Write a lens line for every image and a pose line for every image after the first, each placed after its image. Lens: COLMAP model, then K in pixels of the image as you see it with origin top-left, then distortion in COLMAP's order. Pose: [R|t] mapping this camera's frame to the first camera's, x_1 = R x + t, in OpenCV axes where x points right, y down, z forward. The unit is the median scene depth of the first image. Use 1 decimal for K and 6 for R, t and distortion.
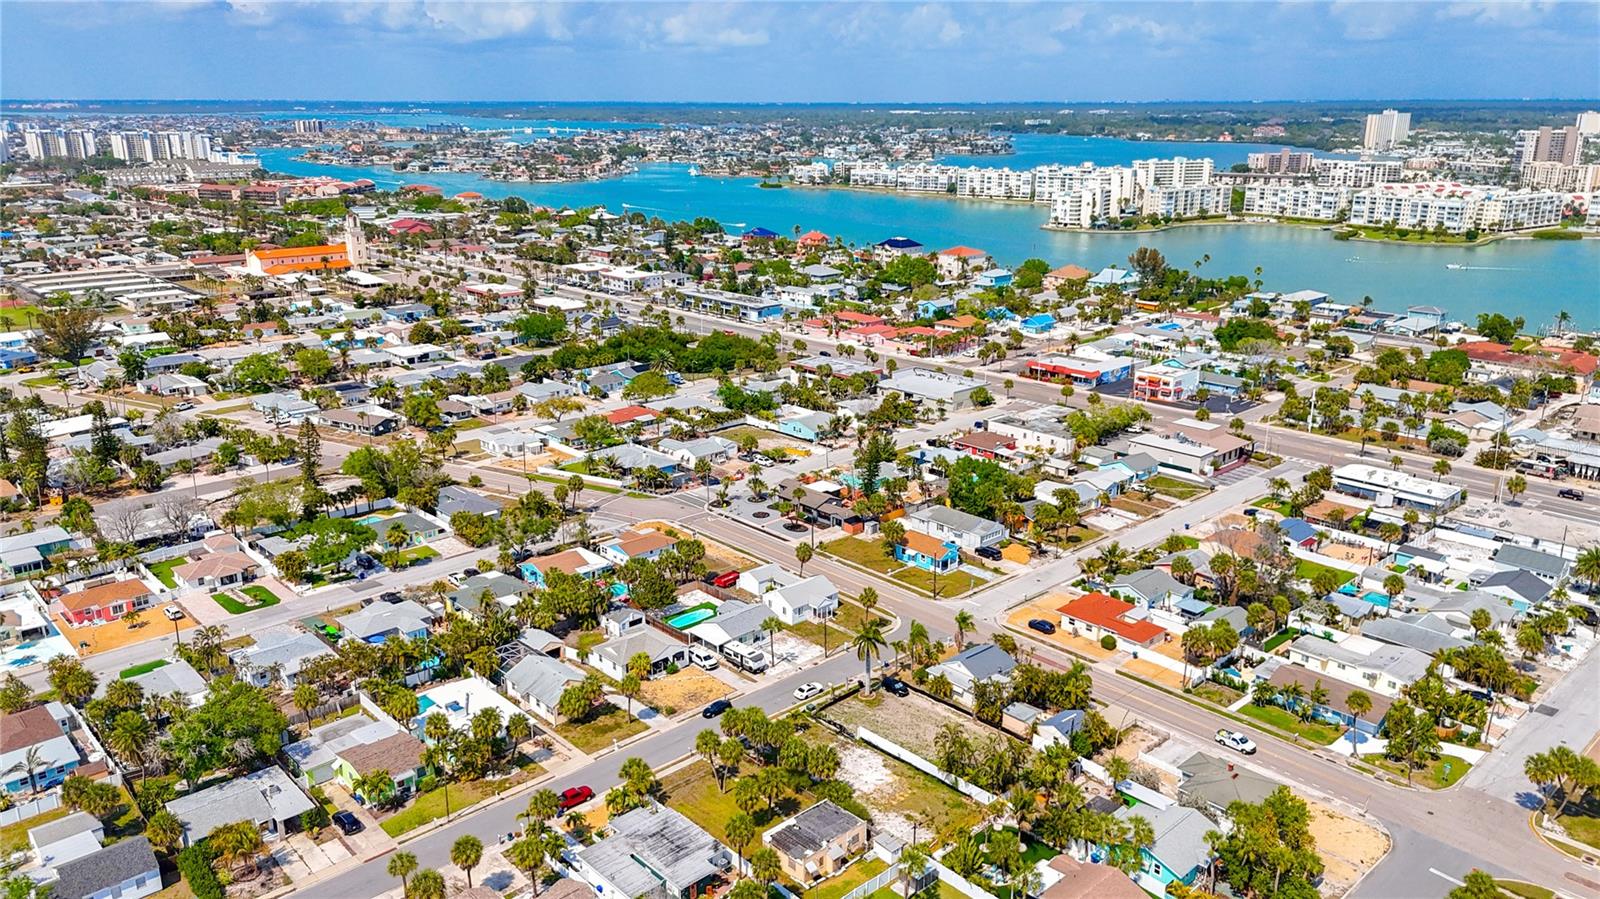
lens RADIAL K [[1174.1, 0, 801.8], [0, 1174.1, 463.5], [0, 0, 1]] dist [0.074266, -0.080594]
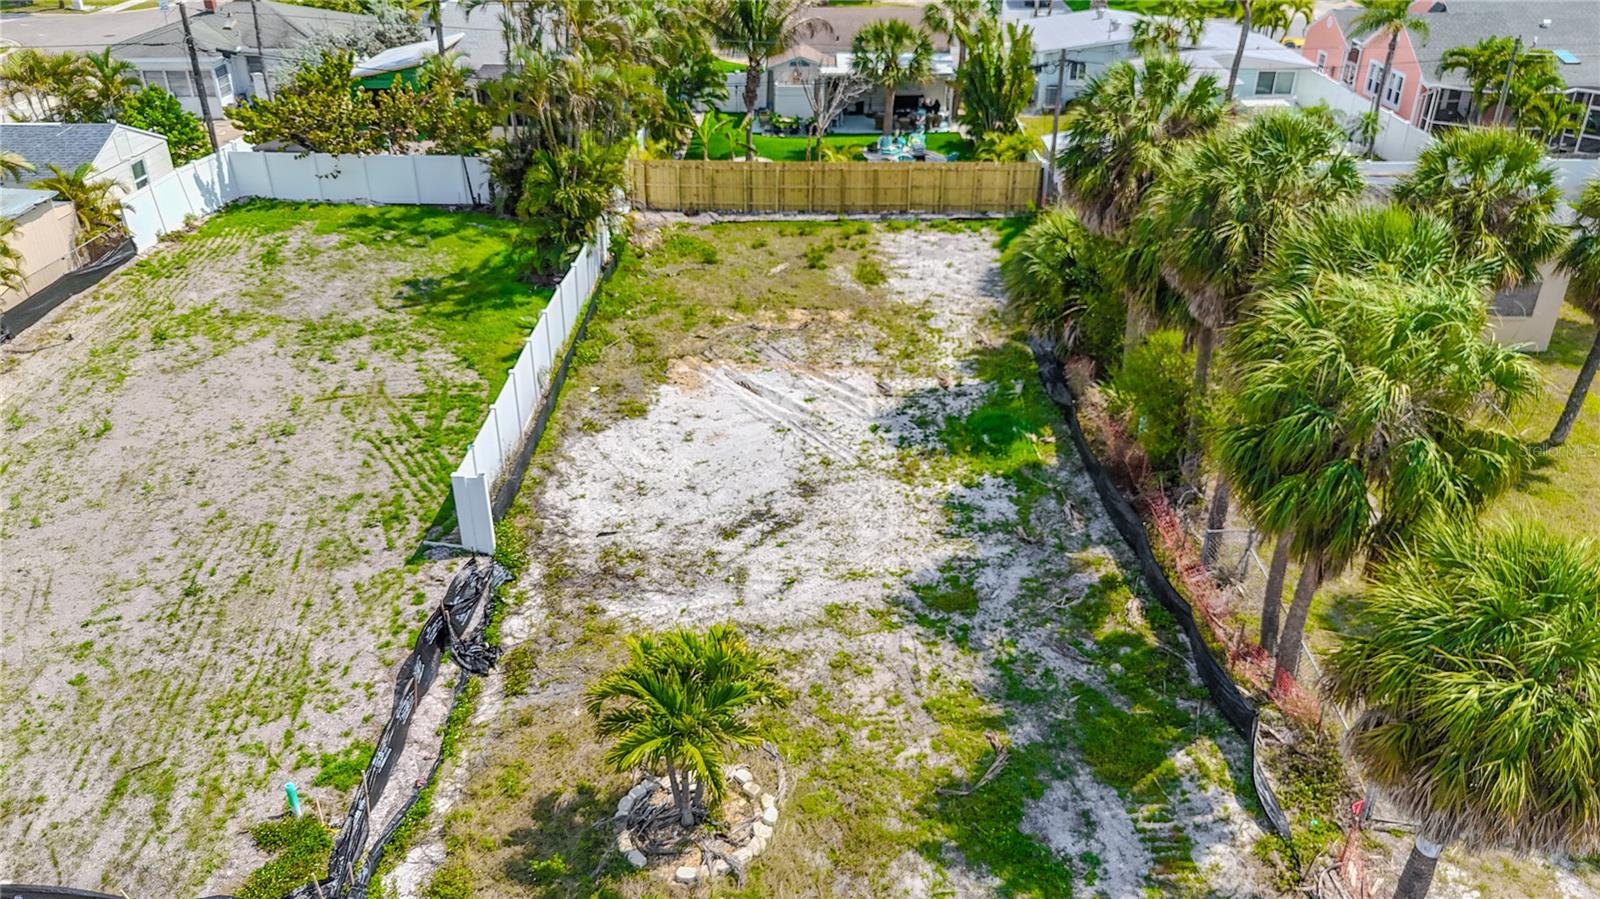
lens RADIAL K [[1174.1, 0, 801.8], [0, 1174.1, 463.5], [0, 0, 1]] dist [0.074266, -0.080594]
pose [[-0.717354, -0.341402, 0.607329, -0.036146], [0.207154, 0.727769, 0.653788, 0.072674], [-0.665200, 0.594808, -0.451345, 0.551750]]
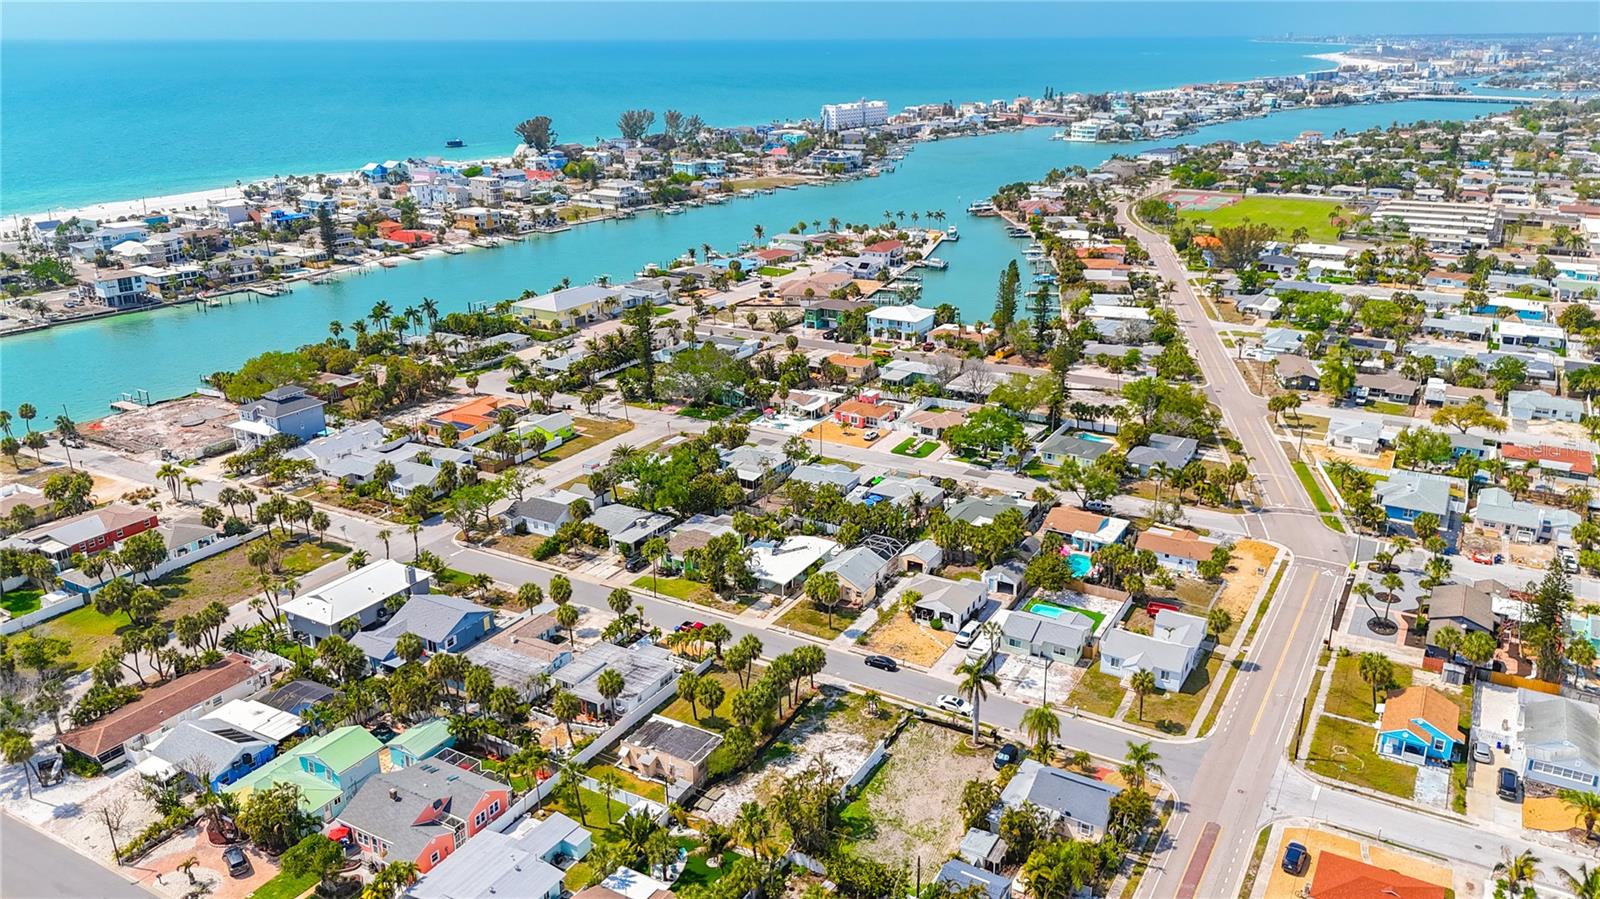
lens RADIAL K [[1168.2, 0, 801.2], [0, 1168.2, 474.7], [0, 0, 1]] dist [0.085633, -0.101327]
pose [[0.294596, 0.335764, -0.894693, 0.406901], [-0.280567, 0.925371, 0.254894, -0.093330], [0.913507, 0.175930, 0.366815, 0.307782]]
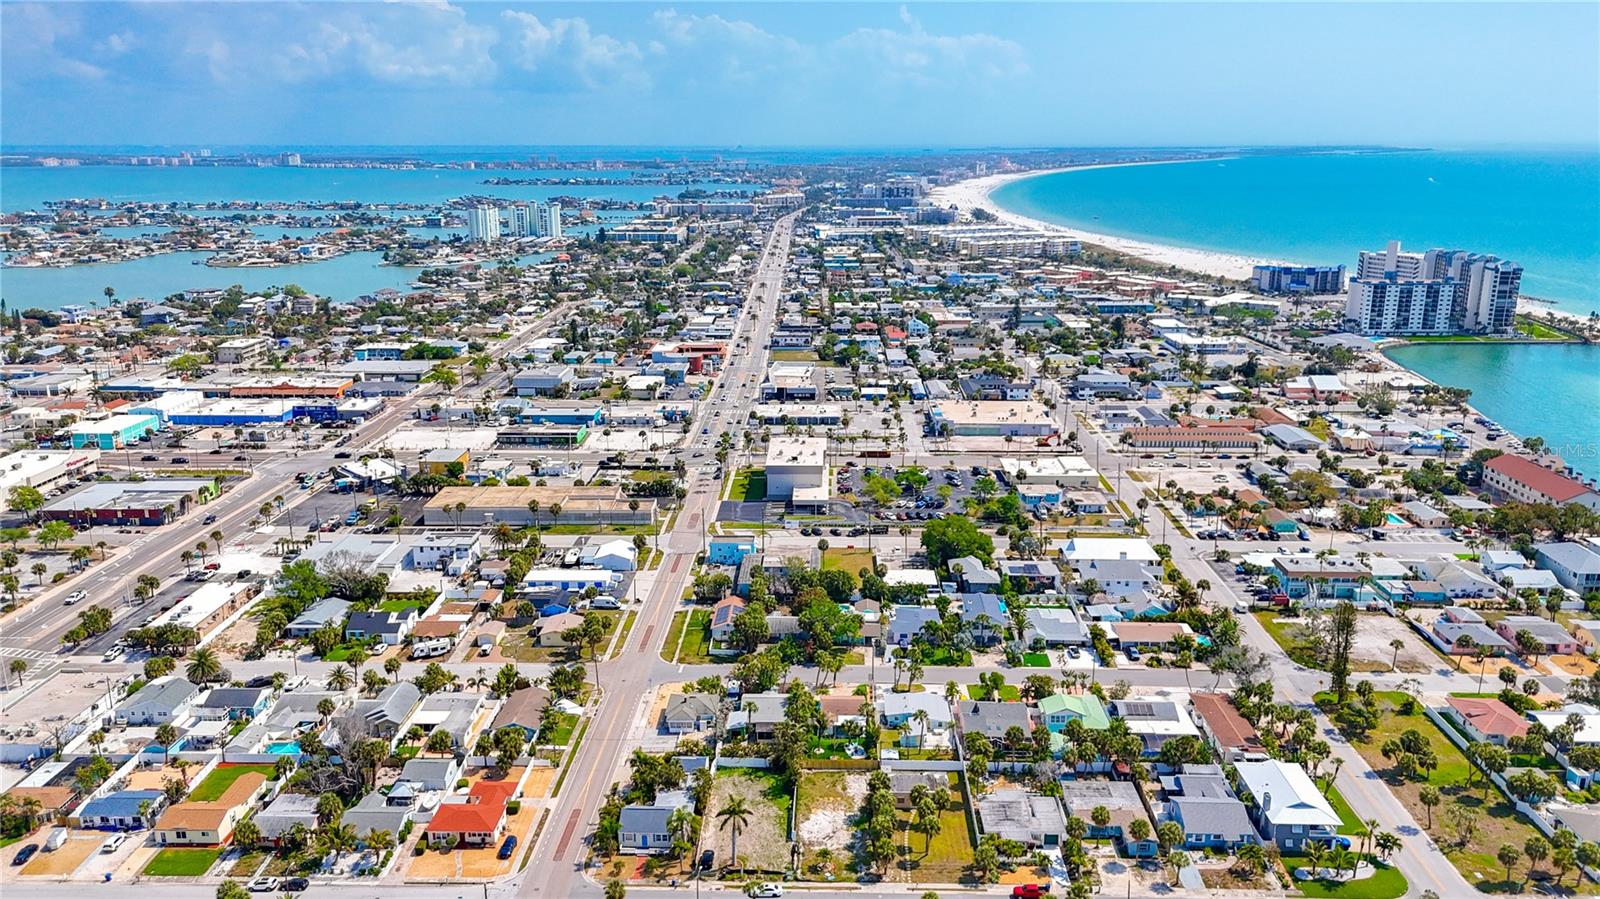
lens RADIAL K [[1177.5, 0, 800.0], [0, 1177.5, 449.5], [0, 0, 1]] dist [0.082022, -0.077242]
pose [[-0.710786, -0.174906, 0.681316, -0.383930], [0.213005, 0.869595, 0.445458, -0.352804], [-0.670382, 0.461749, -0.580840, 0.811505]]
